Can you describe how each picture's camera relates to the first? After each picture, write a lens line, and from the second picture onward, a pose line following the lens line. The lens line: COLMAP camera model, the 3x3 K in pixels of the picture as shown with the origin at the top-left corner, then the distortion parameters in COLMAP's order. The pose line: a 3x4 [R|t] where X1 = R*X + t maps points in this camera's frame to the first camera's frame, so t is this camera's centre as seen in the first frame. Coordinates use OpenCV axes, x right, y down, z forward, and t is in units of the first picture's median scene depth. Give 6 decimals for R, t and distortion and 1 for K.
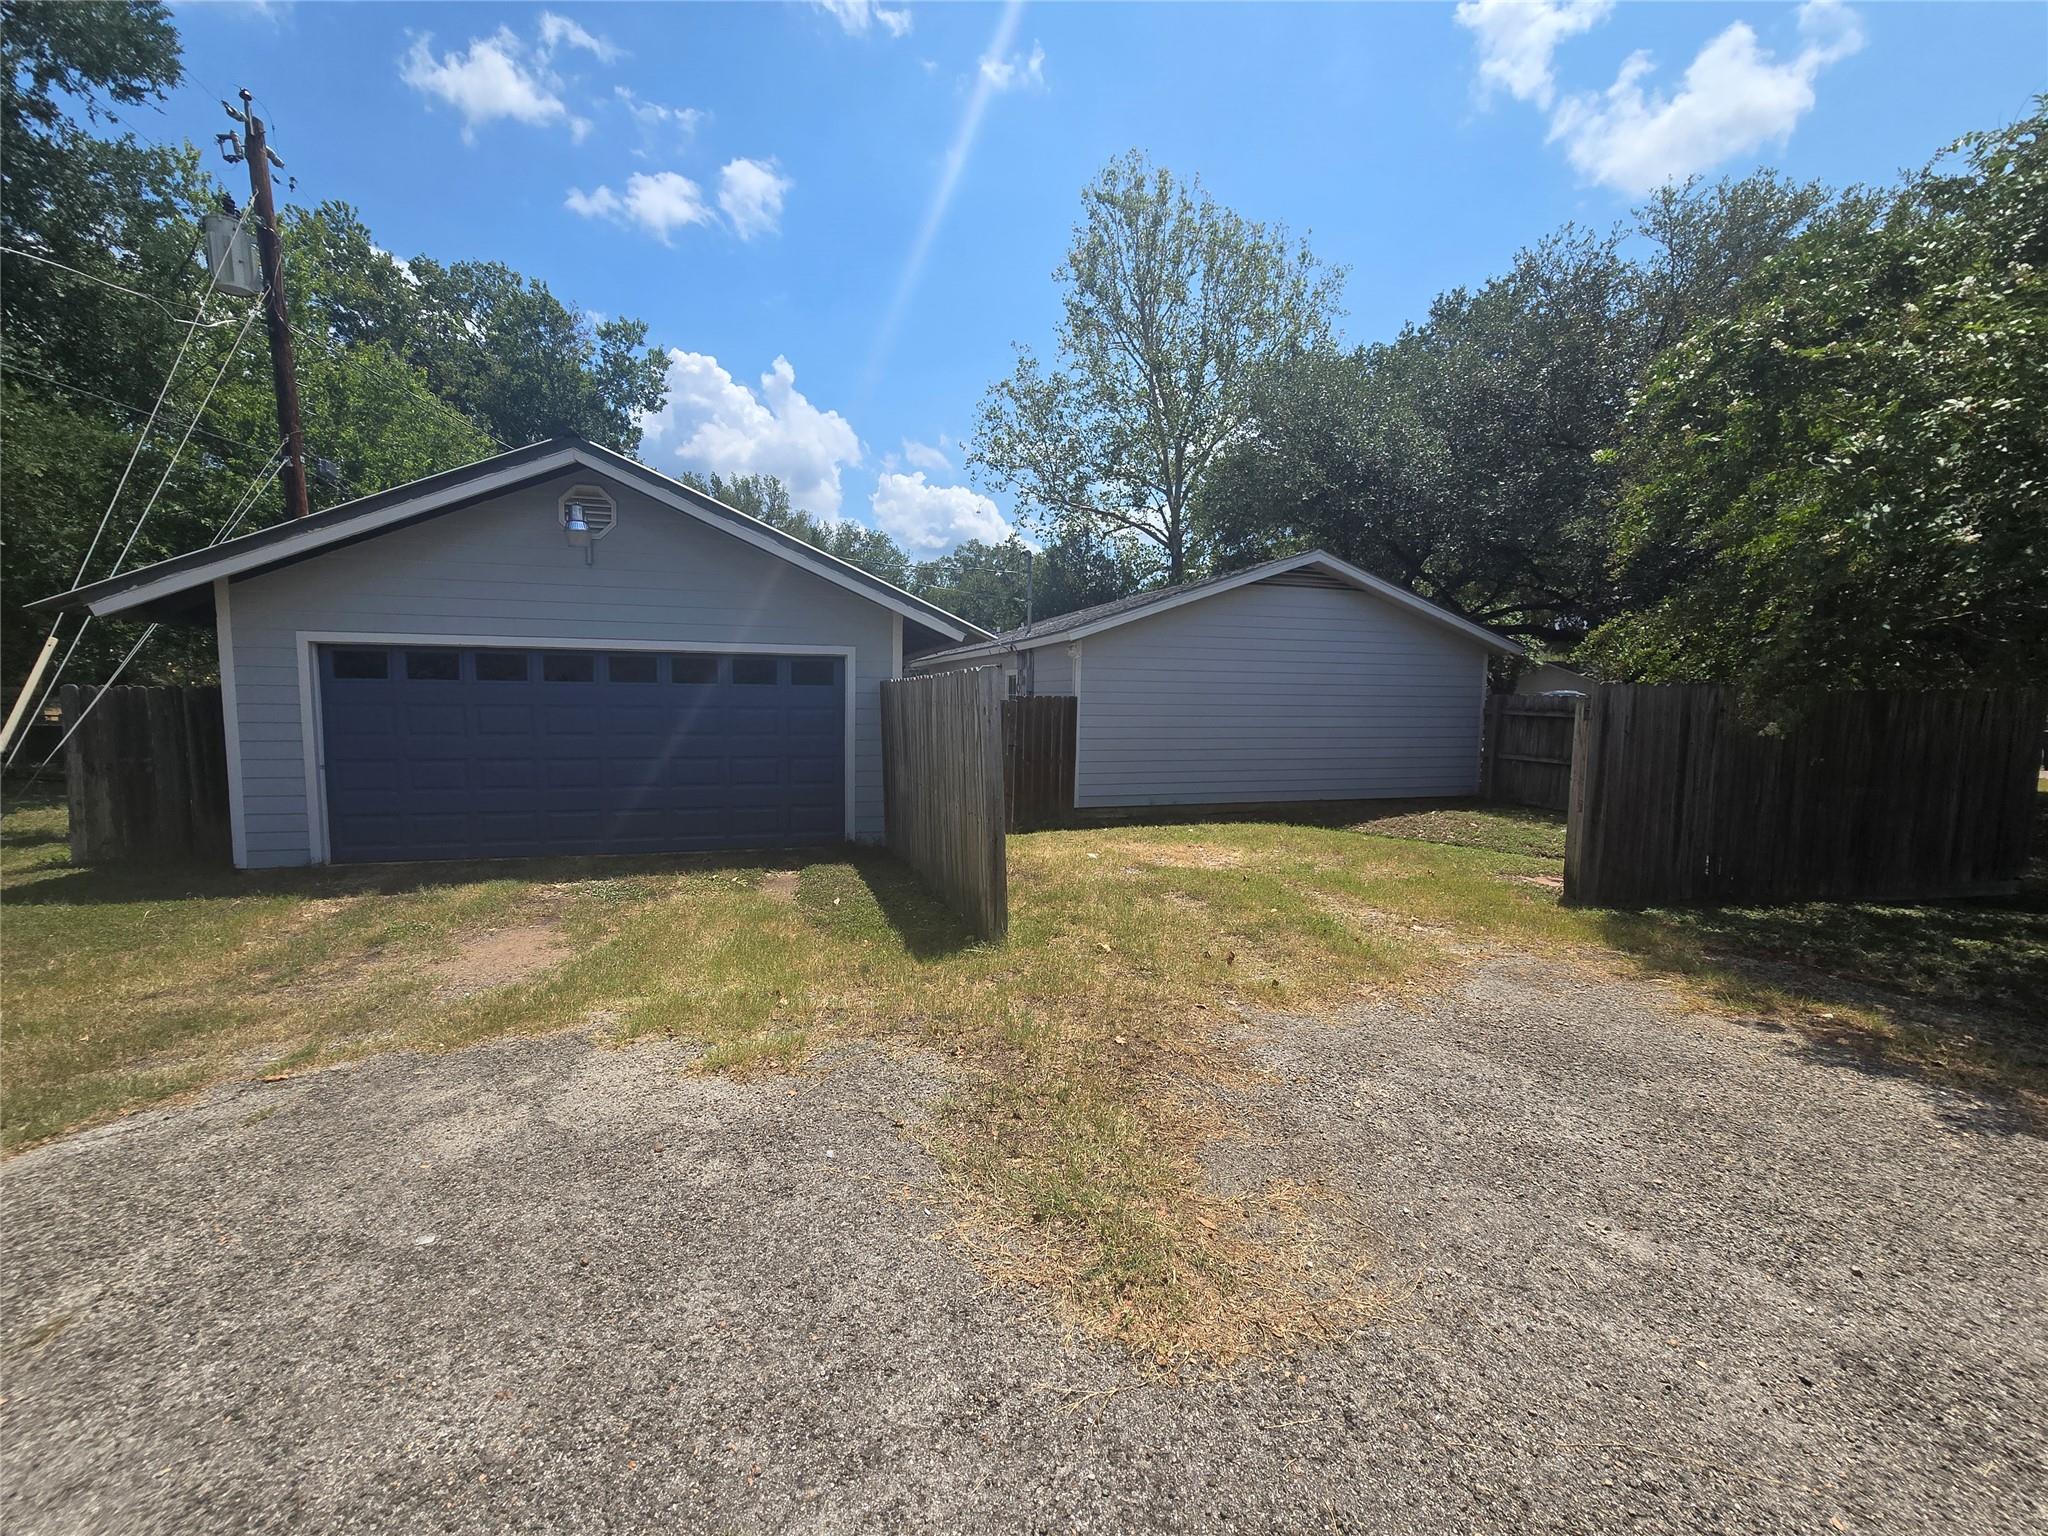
lens RADIAL K [[834.6, 0, 1024.4], [0, 834.6, 774.2], [0, 0, 1]] dist [-0.007379, 0.000532]
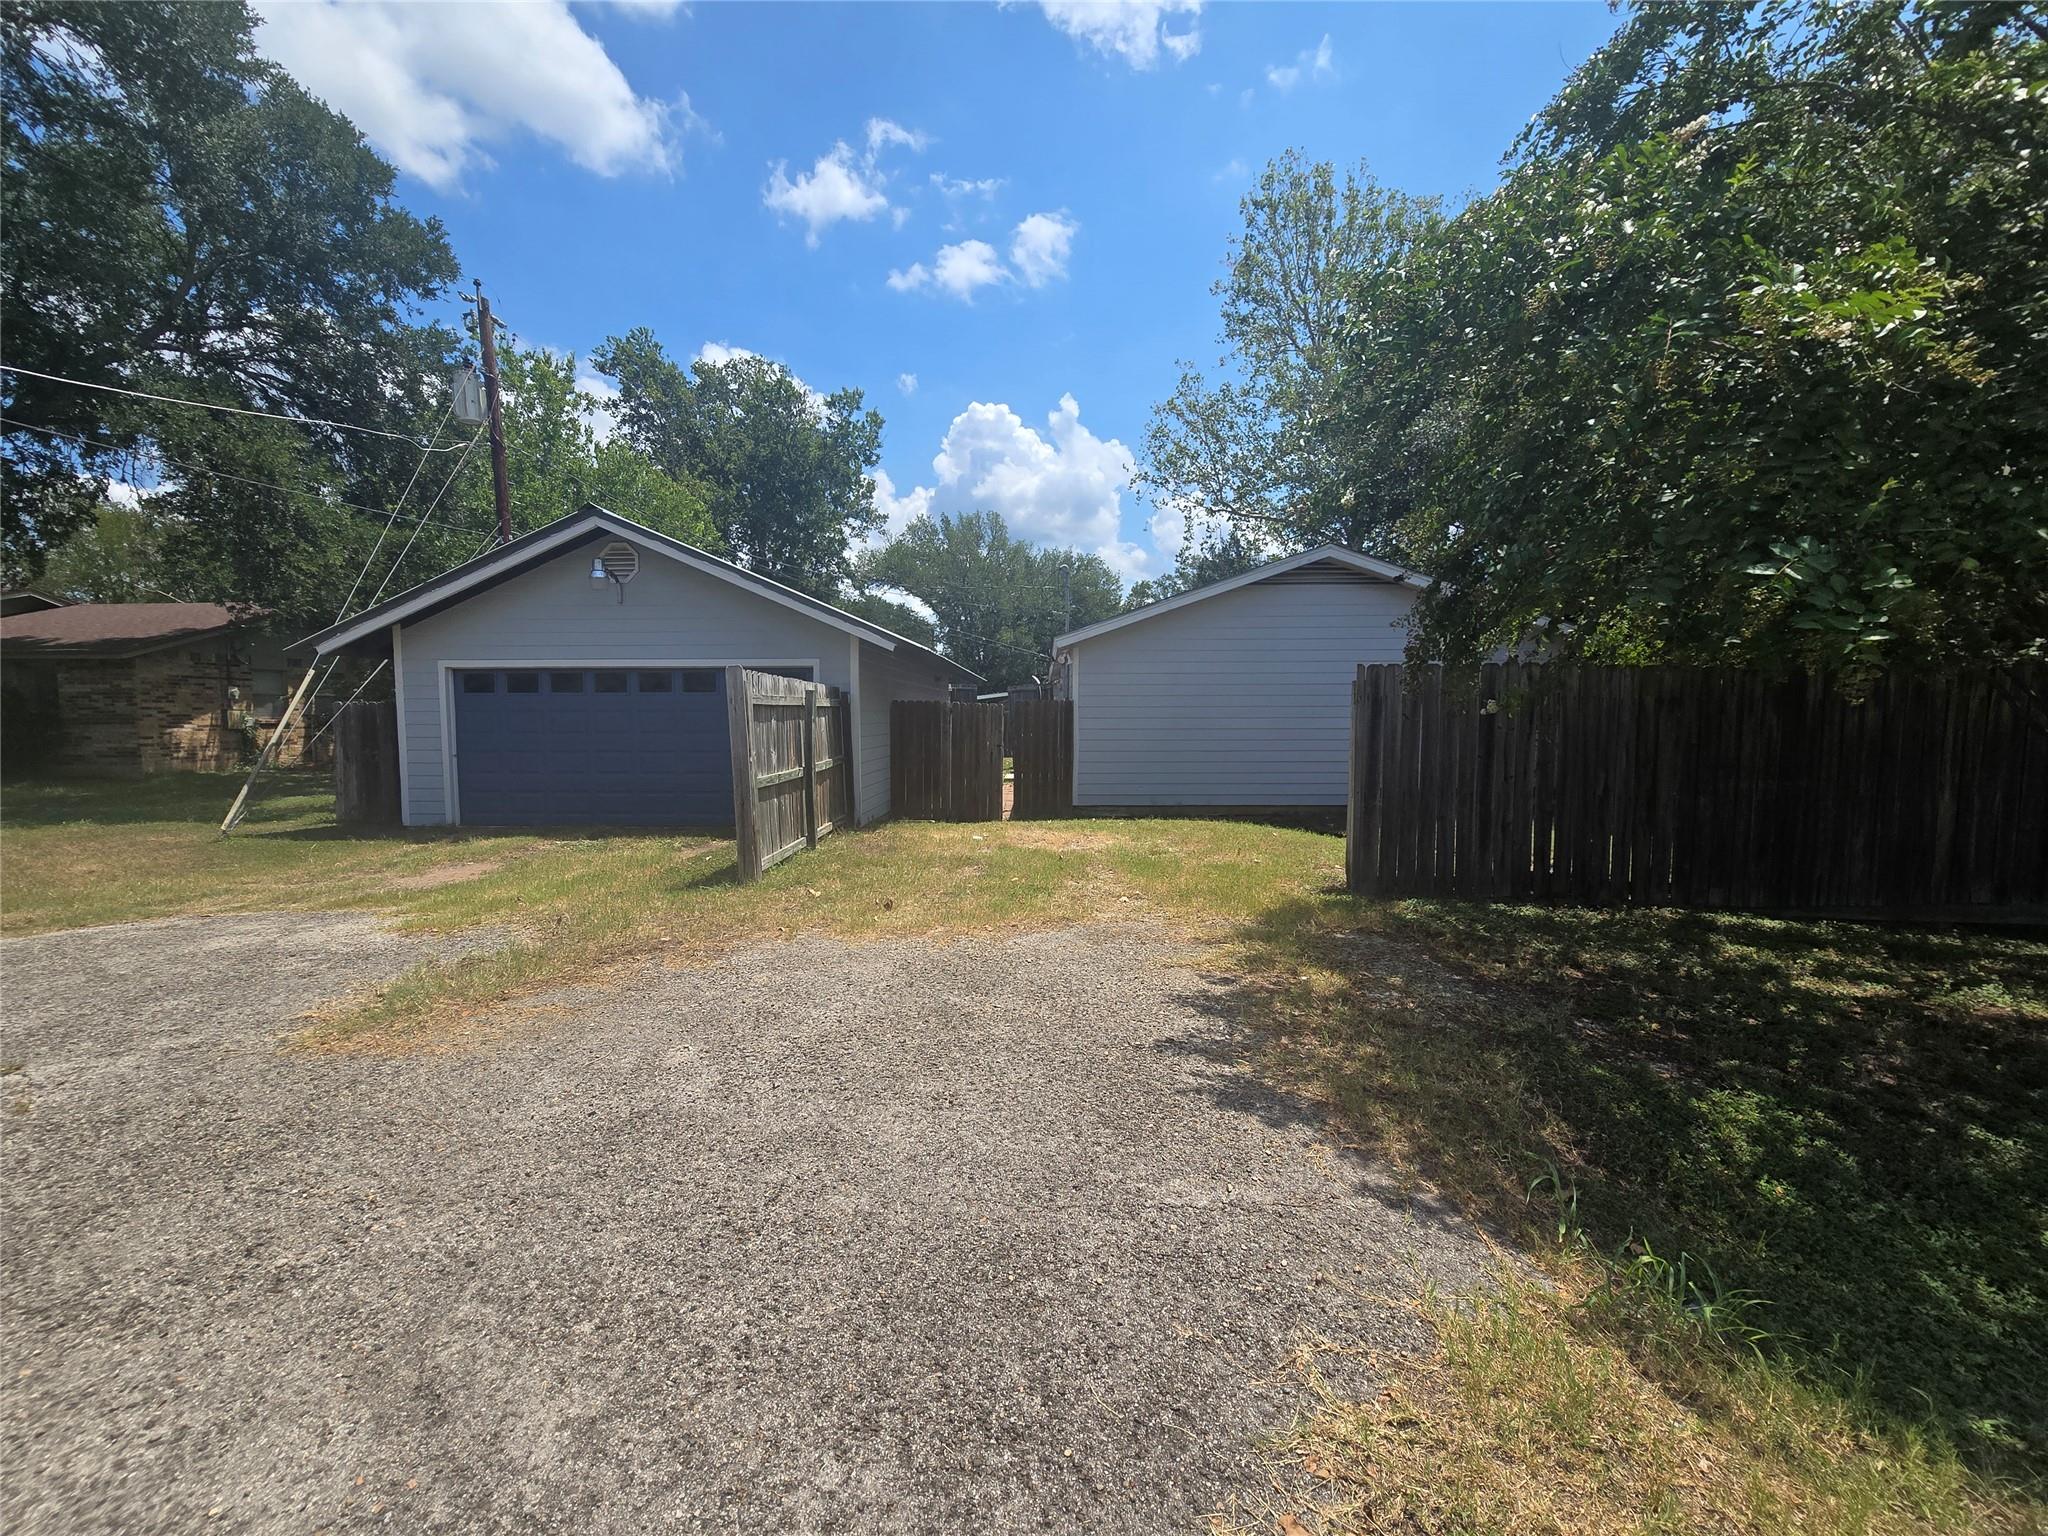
lens RADIAL K [[840.1, 0, 1029.2], [0, 840.1, 771.5], [0, 0, 1]] dist [-0.003173, 0.000247]
pose [[0.949025, 0.006924, -0.315124, 0.371797], [-0.015740, 0.999552, -0.025440, 0.027291], [0.314807, 0.029103, 0.948709, -0.030873]]
